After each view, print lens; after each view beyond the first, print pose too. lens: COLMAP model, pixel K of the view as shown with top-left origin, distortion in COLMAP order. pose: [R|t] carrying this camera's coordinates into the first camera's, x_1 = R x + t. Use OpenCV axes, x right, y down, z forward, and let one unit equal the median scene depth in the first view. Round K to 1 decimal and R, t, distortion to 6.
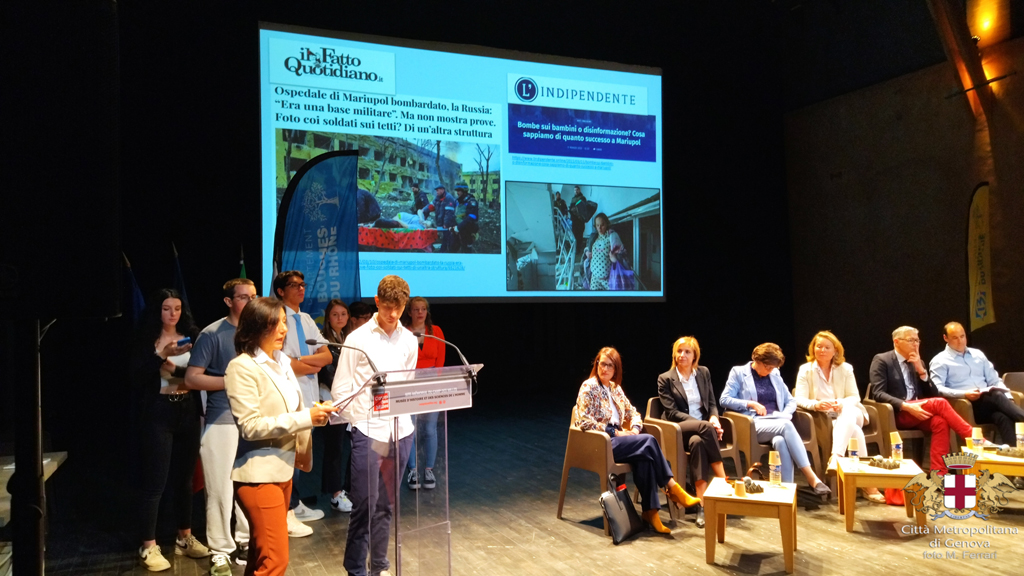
lens RADIAL K [[770.4, 0, 517.4], [0, 770.4, 288.9], [0, 0, 1]] dist [0.090915, -0.140077]
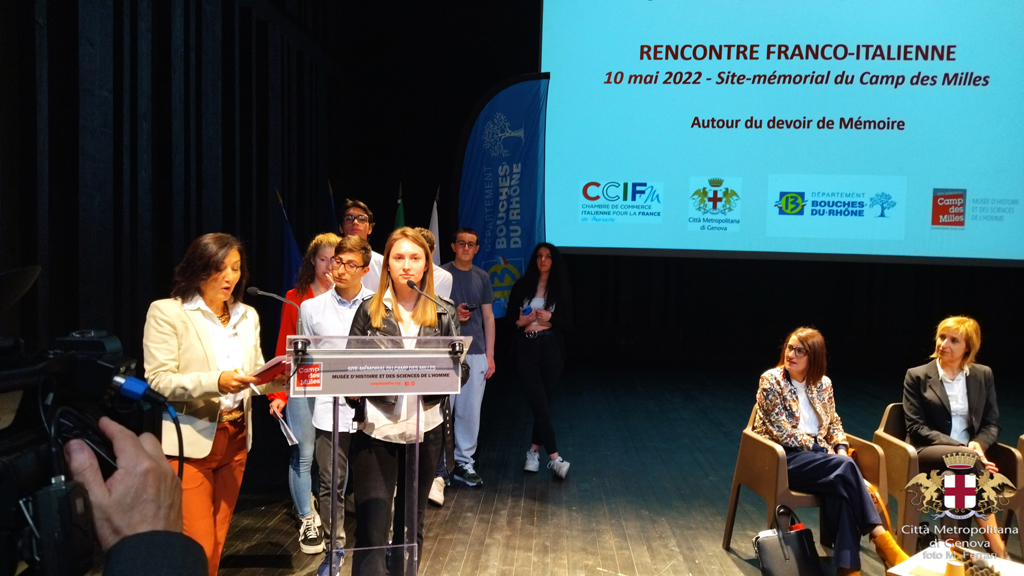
lens RADIAL K [[770.4, 0, 517.4], [0, 770.4, 288.9], [0, 0, 1]] dist [0.090915, -0.140077]
pose [[0.893407, 0.055068, -0.445860, 0.182137], [-0.028771, 0.997435, 0.065540, 0.004981], [0.448326, -0.045726, 0.892700, 0.238561]]
